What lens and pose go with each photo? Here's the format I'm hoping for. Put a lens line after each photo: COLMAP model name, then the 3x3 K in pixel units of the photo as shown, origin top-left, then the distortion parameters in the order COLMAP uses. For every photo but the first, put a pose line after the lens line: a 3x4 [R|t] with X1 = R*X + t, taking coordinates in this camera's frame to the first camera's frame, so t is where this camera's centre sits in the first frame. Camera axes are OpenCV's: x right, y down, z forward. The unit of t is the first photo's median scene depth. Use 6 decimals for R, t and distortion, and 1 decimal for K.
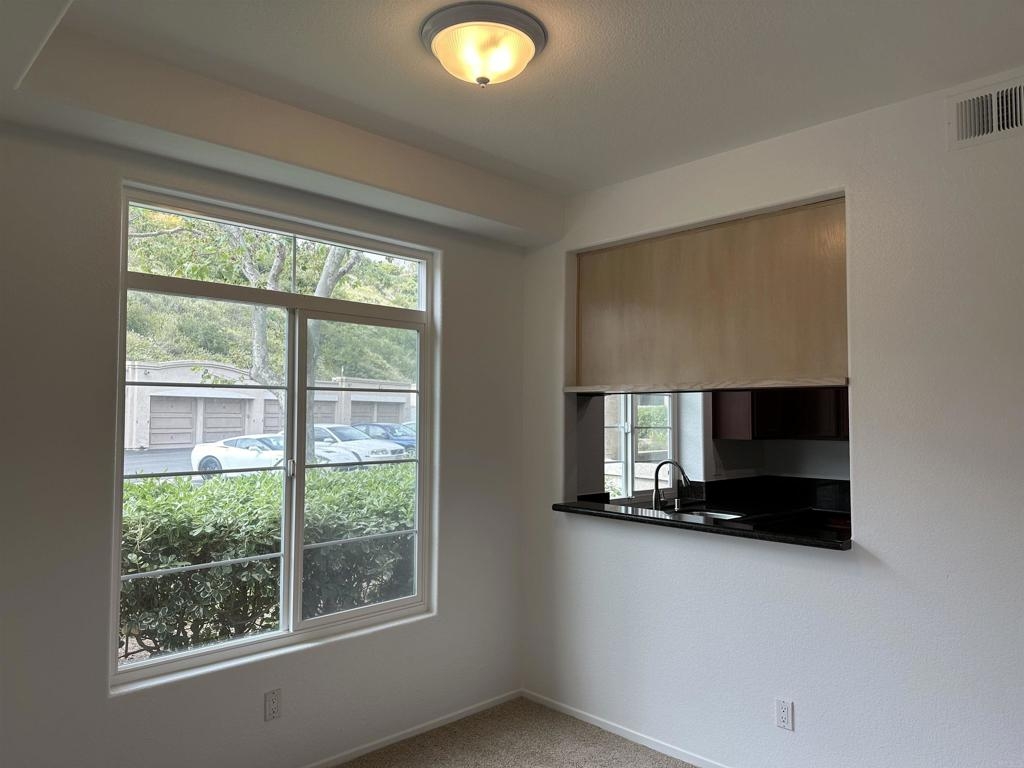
lens RADIAL K [[722.2, 0, 503.8], [0, 722.2, 386.4], [0, 0, 1]] dist [0.071245, -0.072489]
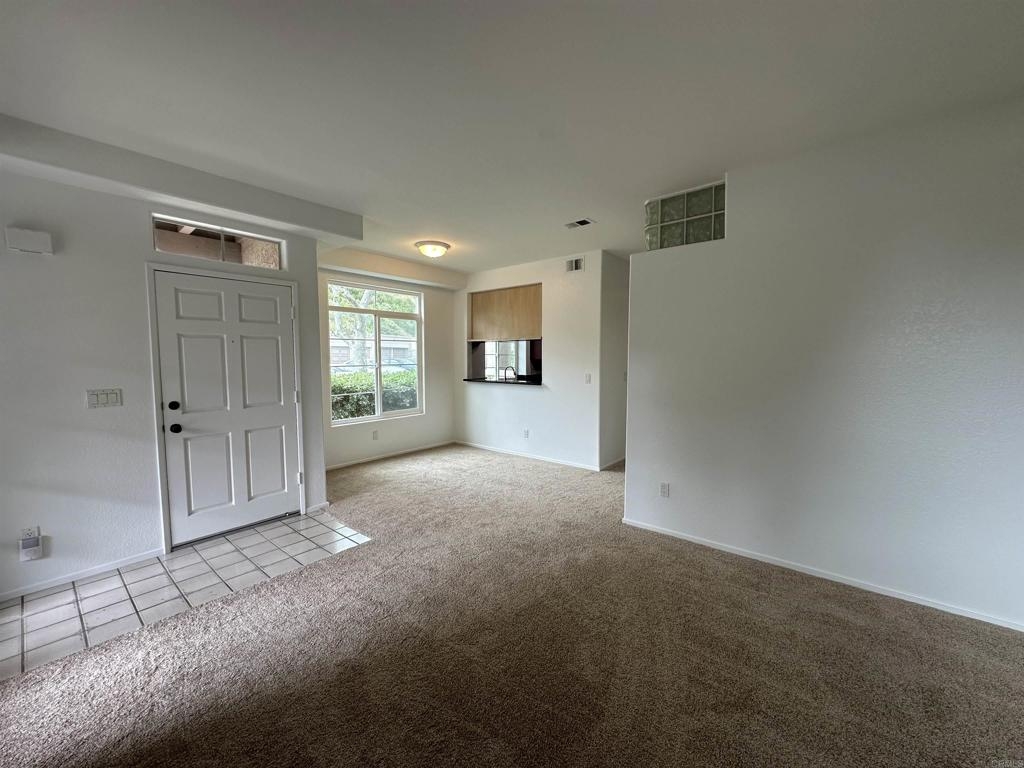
lens RADIAL K [[410.1, 0, 506.9], [0, 410.1, 382.3], [0, 0, 1]] dist [0.001014, -0.000117]
pose [[0.994896, -0.013533, 0.099990, 0.073815], [0.002838, 0.994327, 0.106330, -0.003274], [-0.100862, -0.105503, 0.989291, -0.679866]]
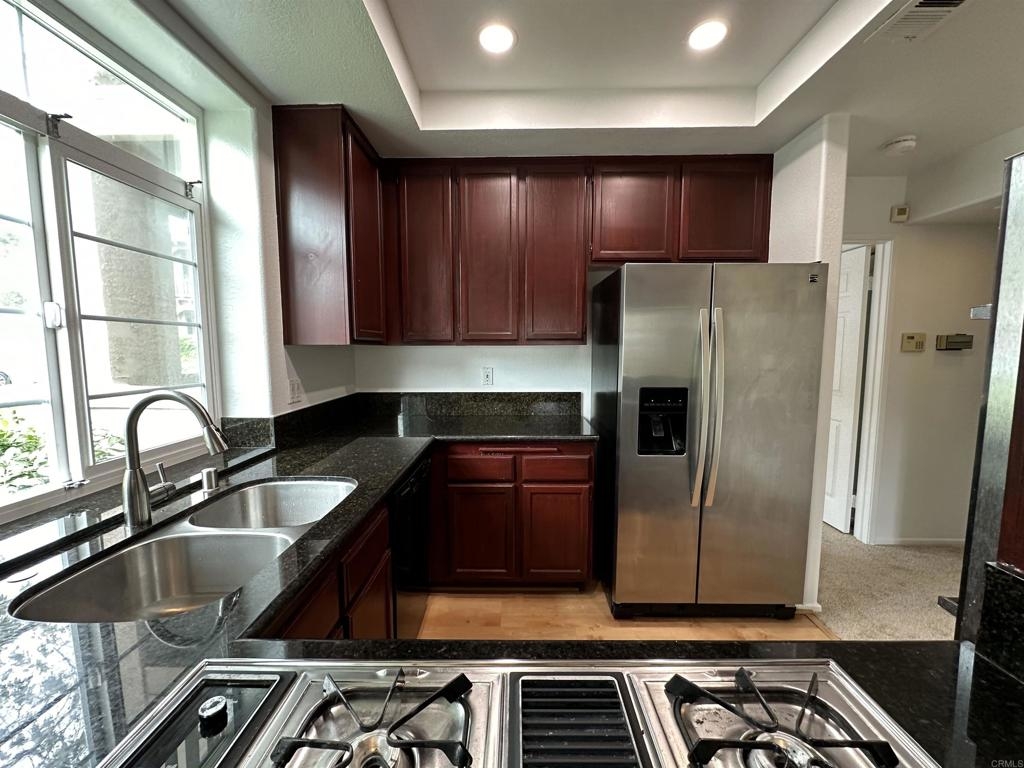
lens RADIAL K [[410.1, 0, 512.2], [0, 410.1, 382.9], [0, 0, 1]] dist [0.001014, -0.000117]
pose [[0.710276, -0.066223, 0.700801, 0.249014], [-0.023012, 0.992848, 0.117144, 0.080858], [-0.703547, -0.099331, 0.703673, 0.859691]]
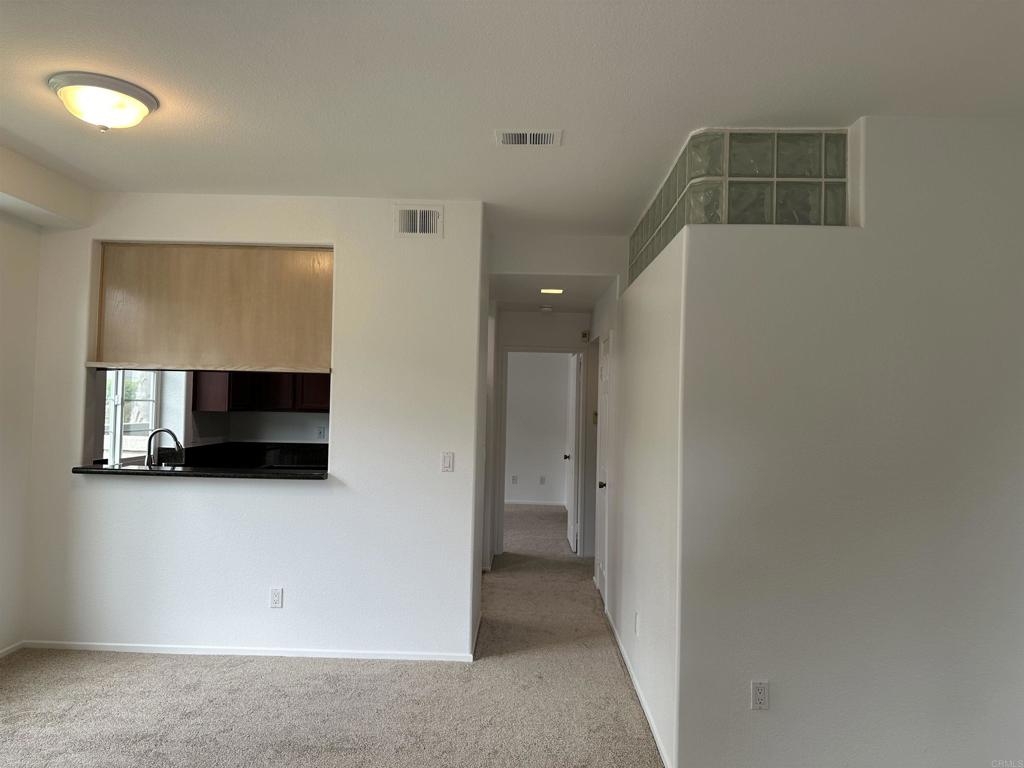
lens RADIAL K [[722.2, 0, 512.5], [0, 722.2, 389.9], [0, 0, 1]] dist [0.071245, -0.072489]
pose [[0.710276, 0.027621, 0.703381, -0.237128], [-0.051919, 0.998564, 0.013215, -0.004921], [-0.702006, -0.045906, 0.710690, -0.254094]]
